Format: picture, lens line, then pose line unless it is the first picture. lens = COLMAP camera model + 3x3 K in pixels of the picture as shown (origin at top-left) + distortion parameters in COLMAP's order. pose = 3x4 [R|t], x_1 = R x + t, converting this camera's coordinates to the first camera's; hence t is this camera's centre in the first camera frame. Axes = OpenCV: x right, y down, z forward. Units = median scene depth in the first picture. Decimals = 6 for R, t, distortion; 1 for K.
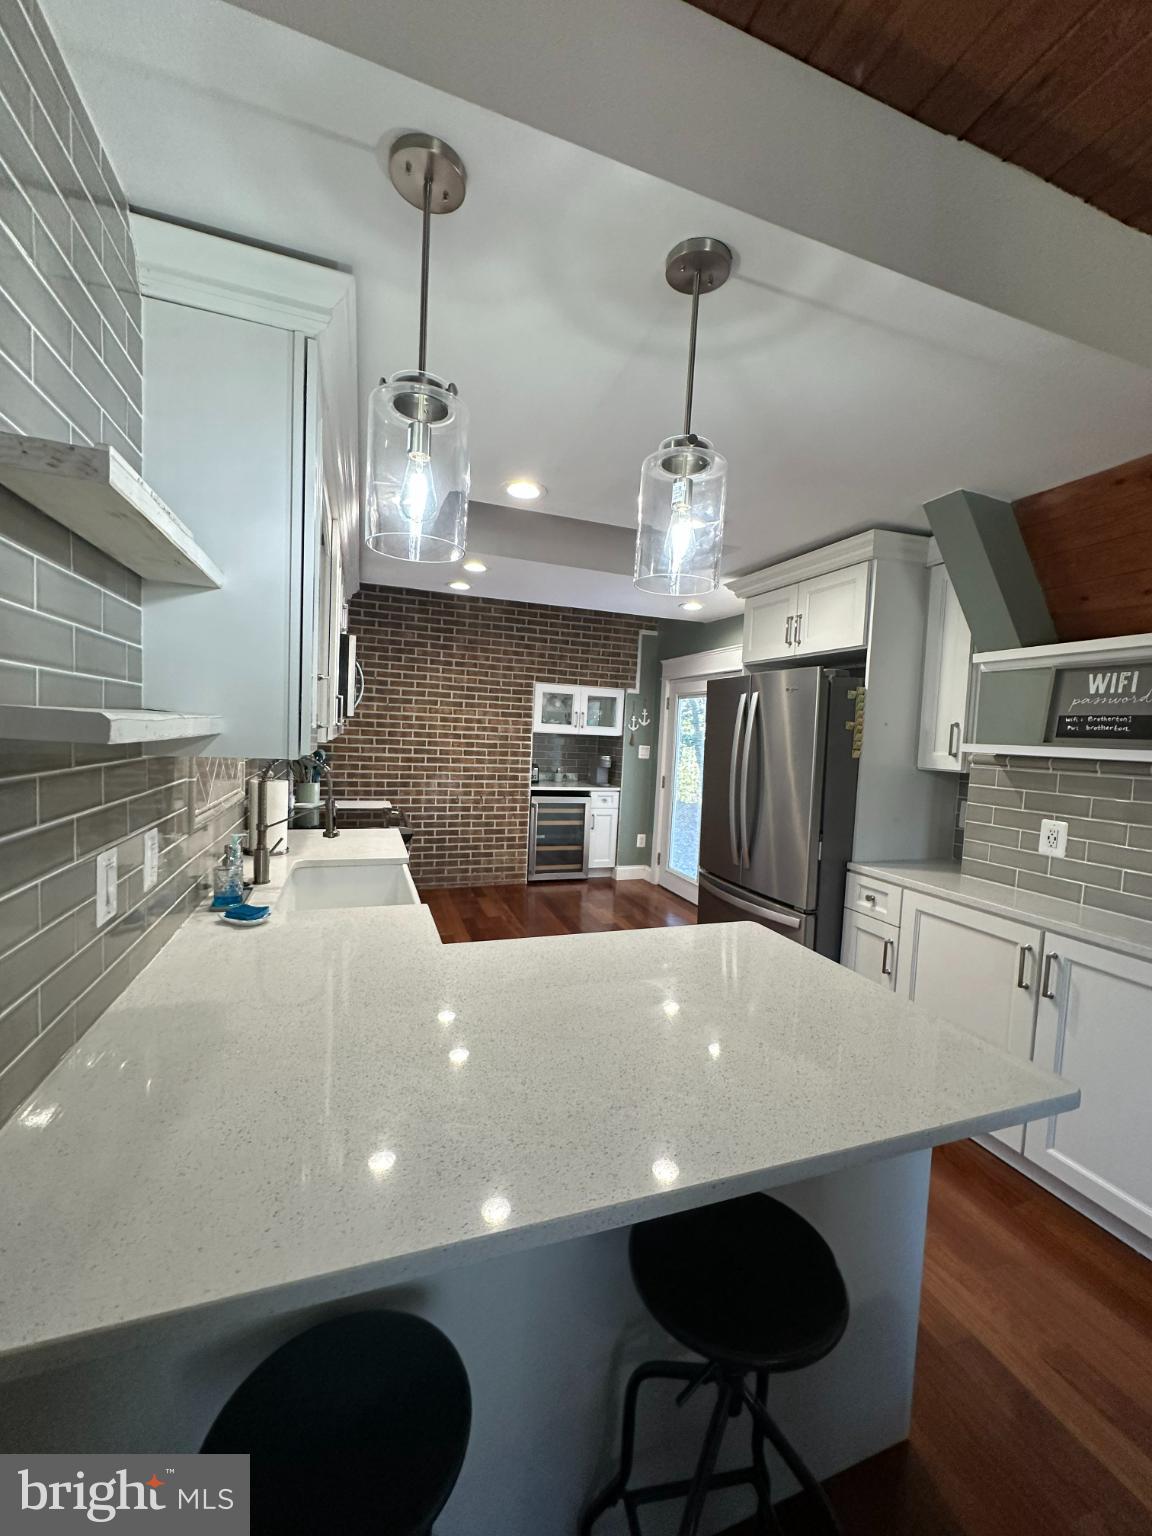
lens RADIAL K [[615.5, 0, 579.6], [0, 615.5, 766.7], [0, 0, 1]] dist [-0.000042, -0.000349]
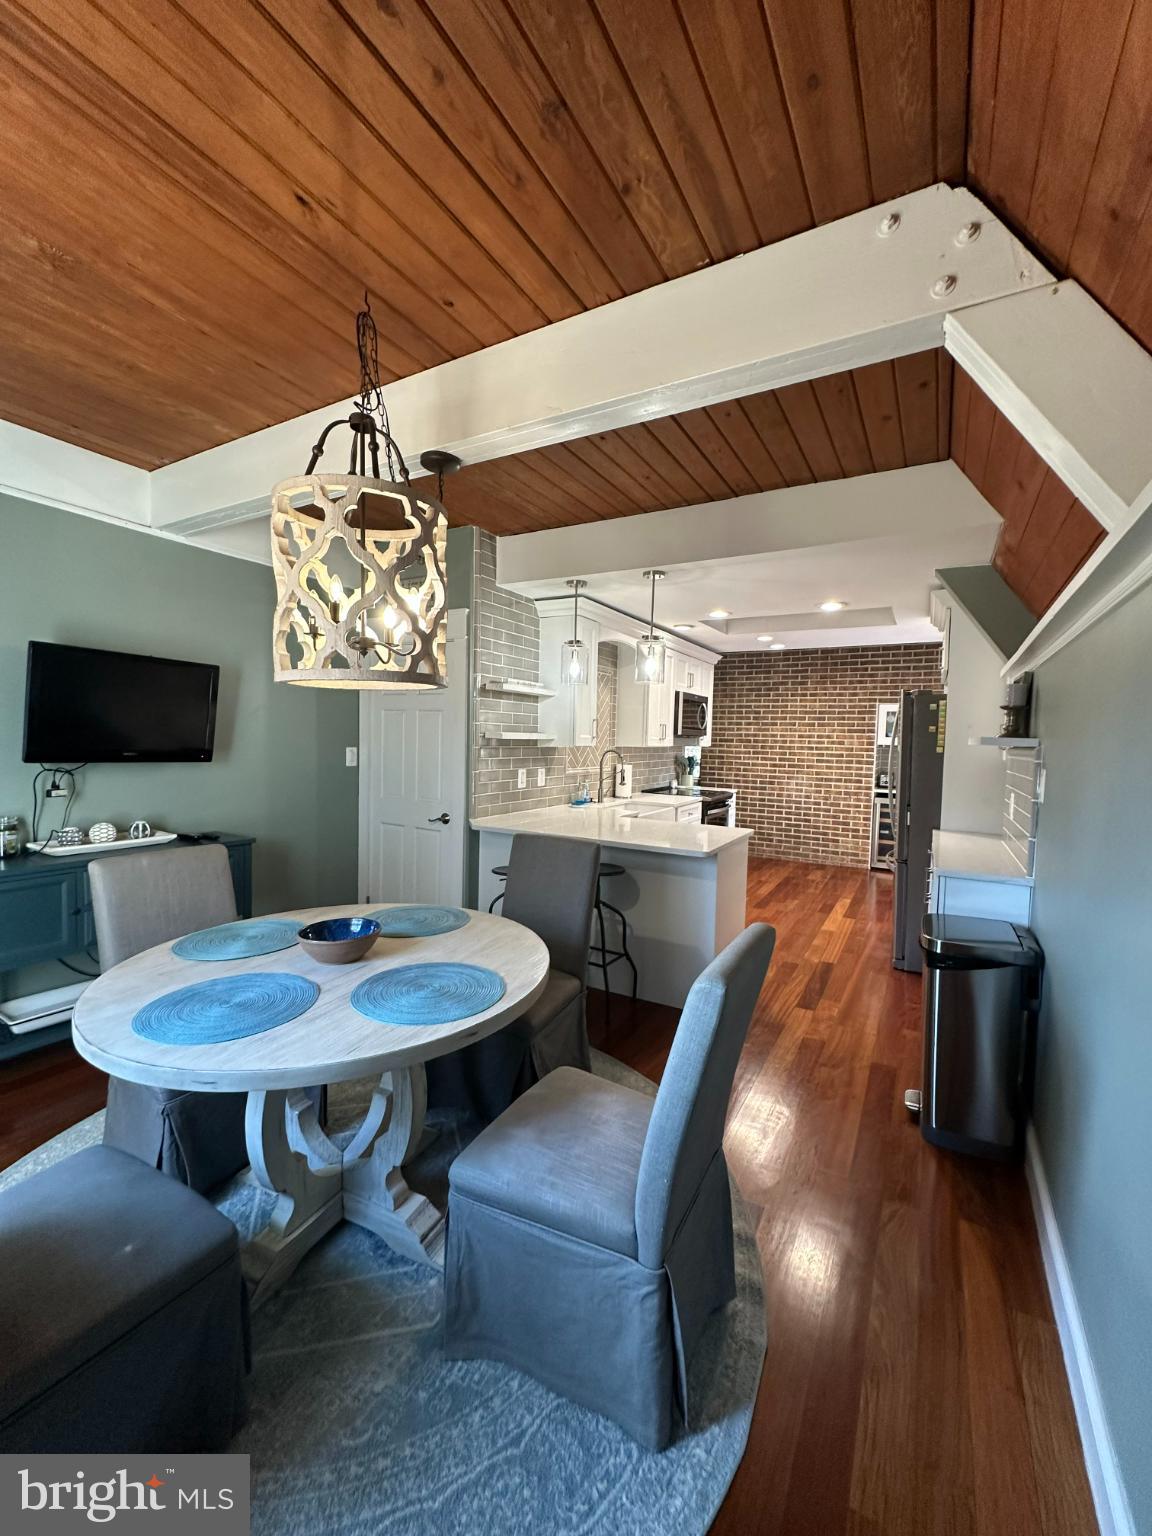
lens RADIAL K [[615.5, 0, 582.3], [0, 615.5, 765.0], [0, 0, 1]] dist [-0.000042, -0.000349]
pose [[0.638885, 0.005332, -0.769284, 0.506694], [-0.039694, 0.998872, -0.026042, 0.040508], [0.768278, 0.047173, 0.638376, -0.231219]]
